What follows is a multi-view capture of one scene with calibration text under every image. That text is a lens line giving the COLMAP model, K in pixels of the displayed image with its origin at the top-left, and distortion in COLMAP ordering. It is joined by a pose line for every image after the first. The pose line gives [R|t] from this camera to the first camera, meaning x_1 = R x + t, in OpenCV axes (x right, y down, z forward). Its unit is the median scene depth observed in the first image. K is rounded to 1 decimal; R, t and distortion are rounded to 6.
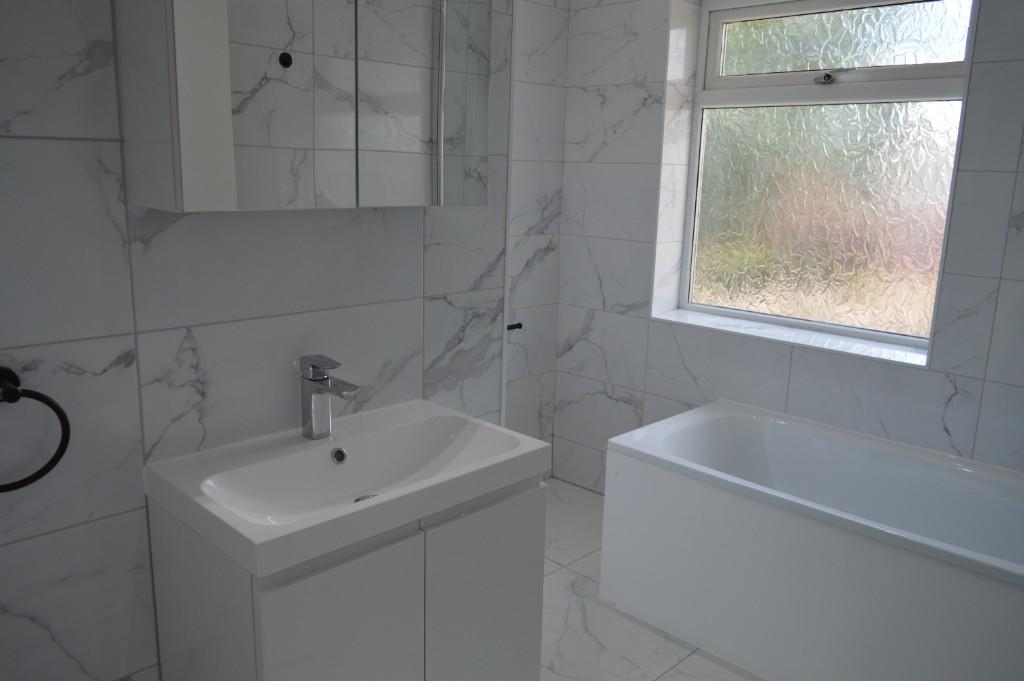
lens RADIAL K [[806.2, 0, 512.0], [0, 806.2, 340.5], [0, 0, 1]] dist [-0.005569, 0.000766]
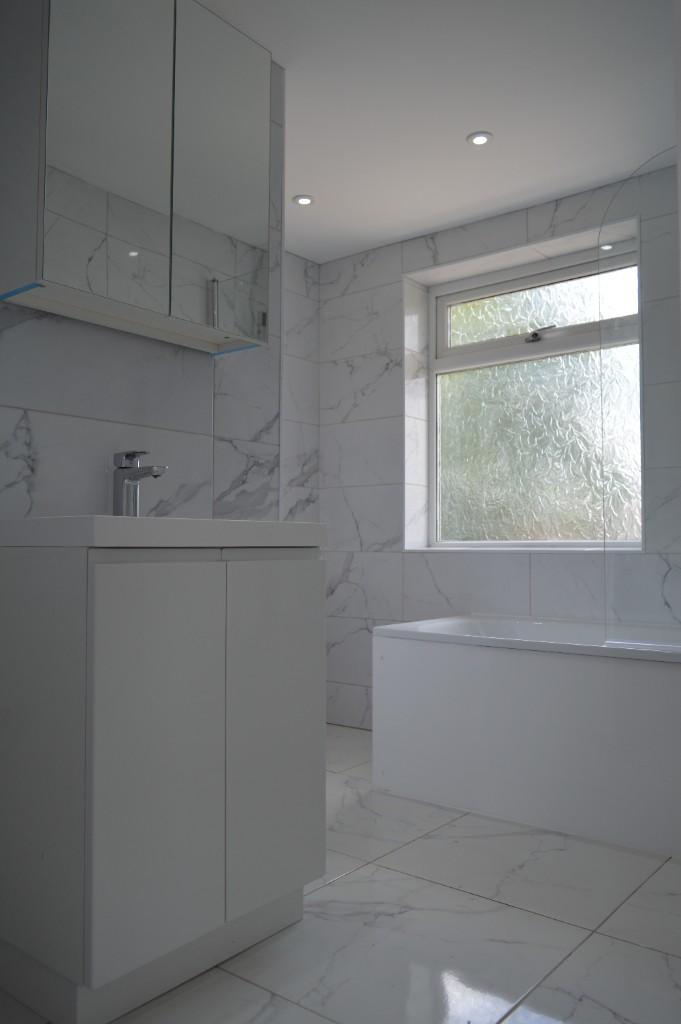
lens RADIAL K [[805.5, 0, 340.5], [0, 805.5, 512.0], [0, 0, 1]] dist [0.004349, -0.000060]
pose [[0.994803, -0.021875, 0.099438, -0.025358], [0.045926, 0.968054, -0.246498, 0.203650], [-0.090869, 0.249784, 0.964028, -0.074951]]
